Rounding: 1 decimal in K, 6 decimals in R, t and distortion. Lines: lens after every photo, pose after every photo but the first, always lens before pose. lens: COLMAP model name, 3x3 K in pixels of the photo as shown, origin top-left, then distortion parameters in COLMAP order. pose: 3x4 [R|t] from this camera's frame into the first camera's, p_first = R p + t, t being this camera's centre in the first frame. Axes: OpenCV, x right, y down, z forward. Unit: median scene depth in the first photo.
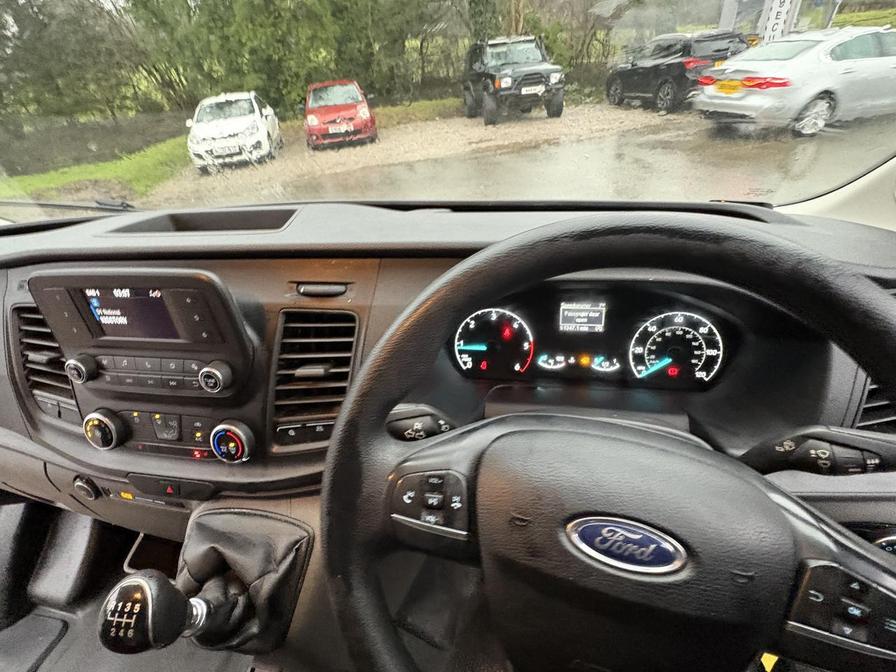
lens RADIAL K [[421.3, 0, 444.9], [0, 421.3, 339.3], [0, 0, 1]] dist [0.001176, -0.000466]
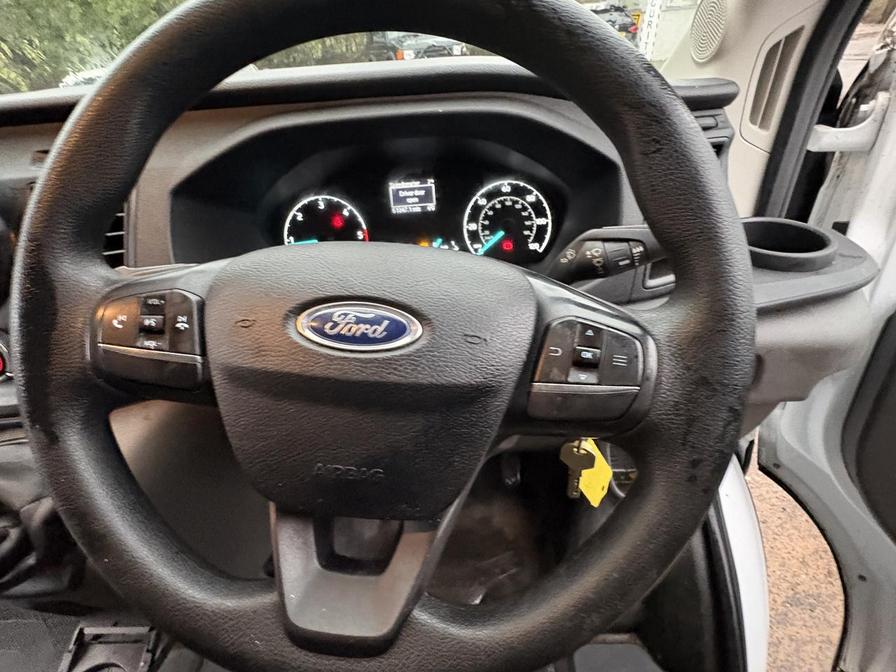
lens RADIAL K [[421.3, 0, 444.9], [0, 421.3, 339.3], [0, 0, 1]] dist [0.001176, -0.000466]
pose [[0.984171, -0.098044, 0.147634, 0.234827], [0.093459, 0.994909, 0.037696, 0.246692], [-0.150578, -0.023302, 0.988323, 0.047785]]
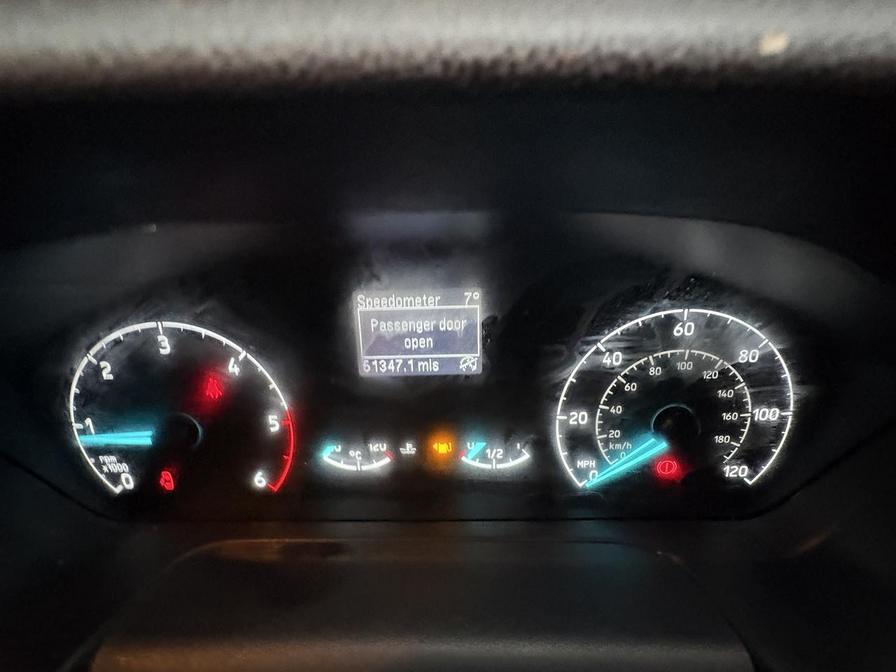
lens RADIAL K [[421.3, 0, 444.9], [0, 421.3, 339.3], [0, 0, 1]] dist [0.001176, -0.000466]
pose [[0.982756, -0.061518, 0.174372, 0.297769], [0.057464, 0.997949, 0.028209, -0.059352], [-0.175749, -0.017702, 0.984276, 0.685942]]
